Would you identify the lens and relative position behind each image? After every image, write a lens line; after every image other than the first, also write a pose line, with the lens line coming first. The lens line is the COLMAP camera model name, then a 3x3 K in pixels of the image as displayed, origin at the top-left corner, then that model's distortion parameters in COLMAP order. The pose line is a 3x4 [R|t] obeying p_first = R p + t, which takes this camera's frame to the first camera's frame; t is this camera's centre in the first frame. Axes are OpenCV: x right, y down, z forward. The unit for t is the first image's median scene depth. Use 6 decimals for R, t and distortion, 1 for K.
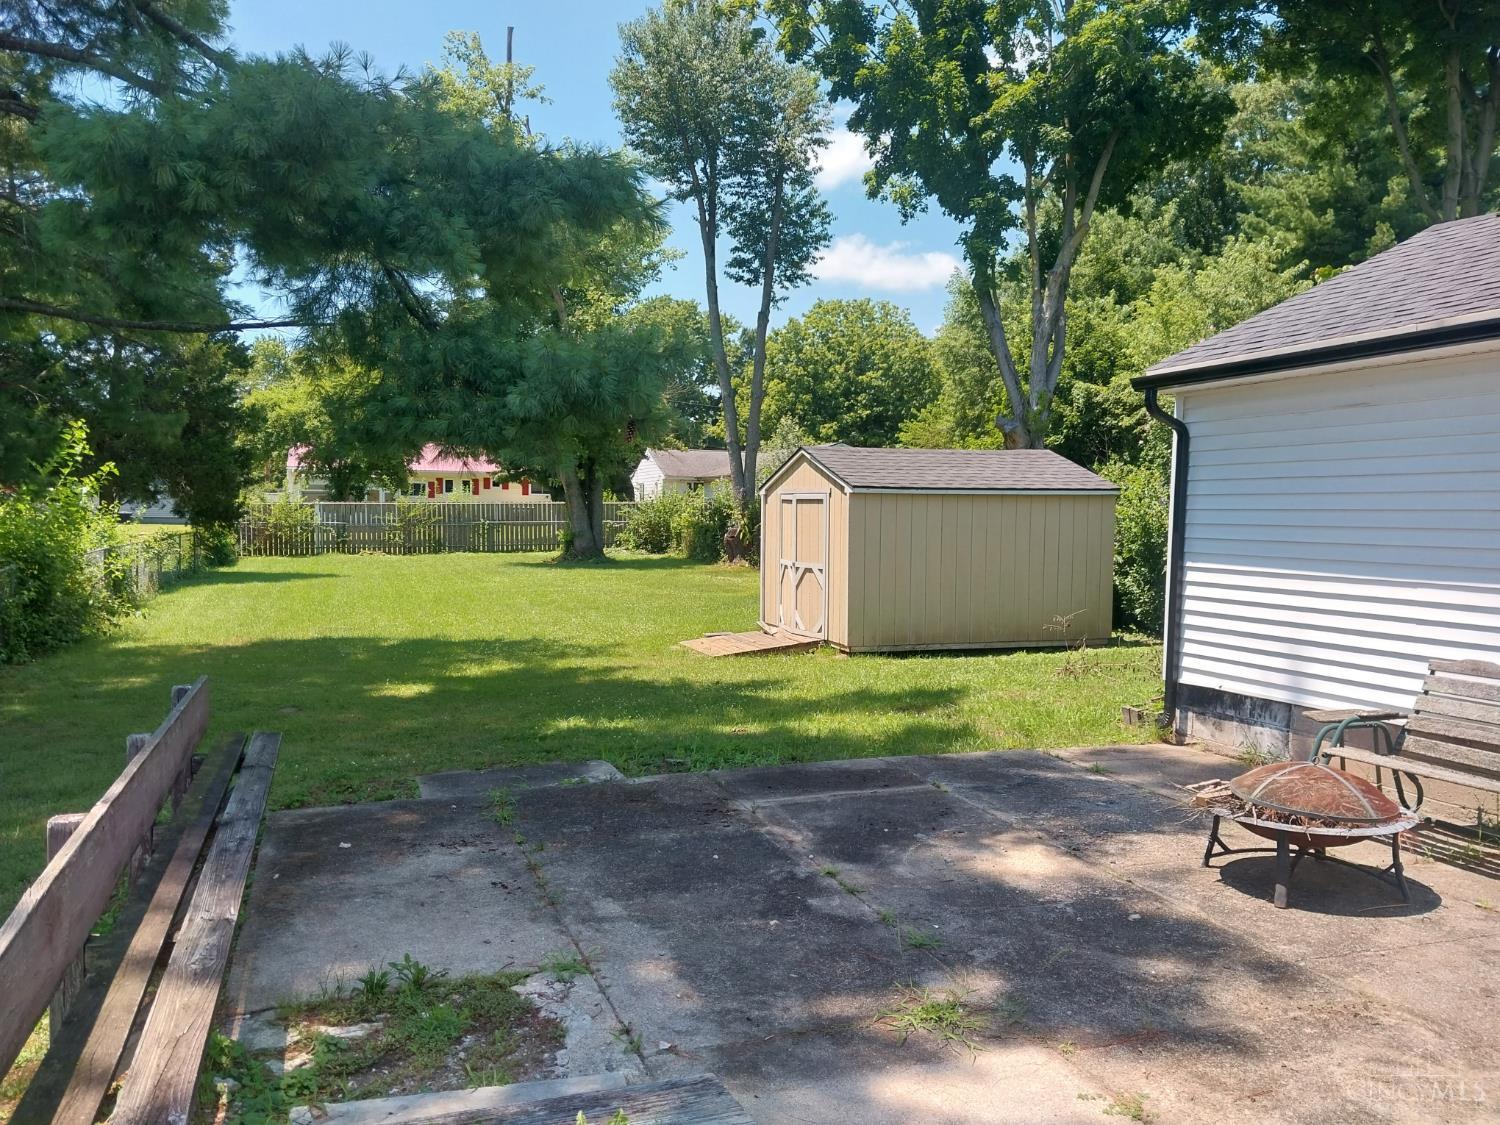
lens RADIAL K [[1169.5, 0, 753.4], [0, 1169.5, 583.7], [0, 0, 1]] dist [0.034370, -0.002813]
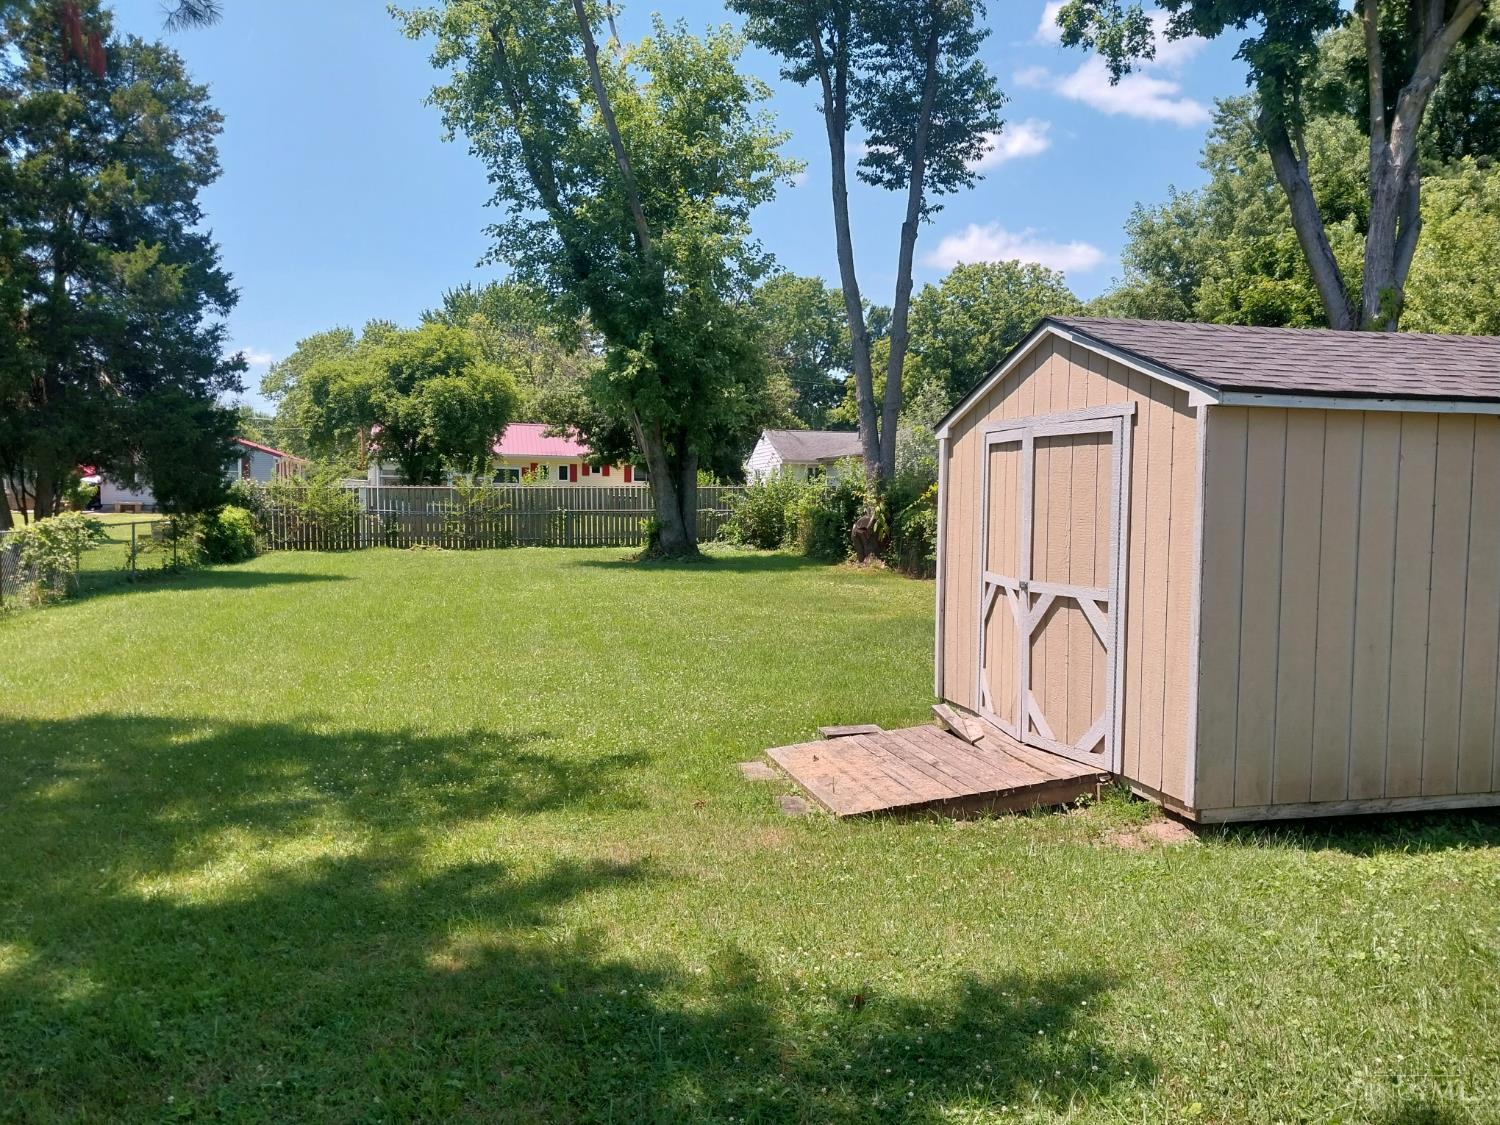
lens RADIAL K [[1169.5, 0, 753.4], [0, 1169.5, 583.7], [0, 0, 1]] dist [0.034370, -0.002813]
pose [[0.994434, 0.008478, -0.105018, -0.009119], [-0.007905, 0.999952, 0.005872, -0.008465], [0.105062, -0.005009, 0.994453, 0.240483]]
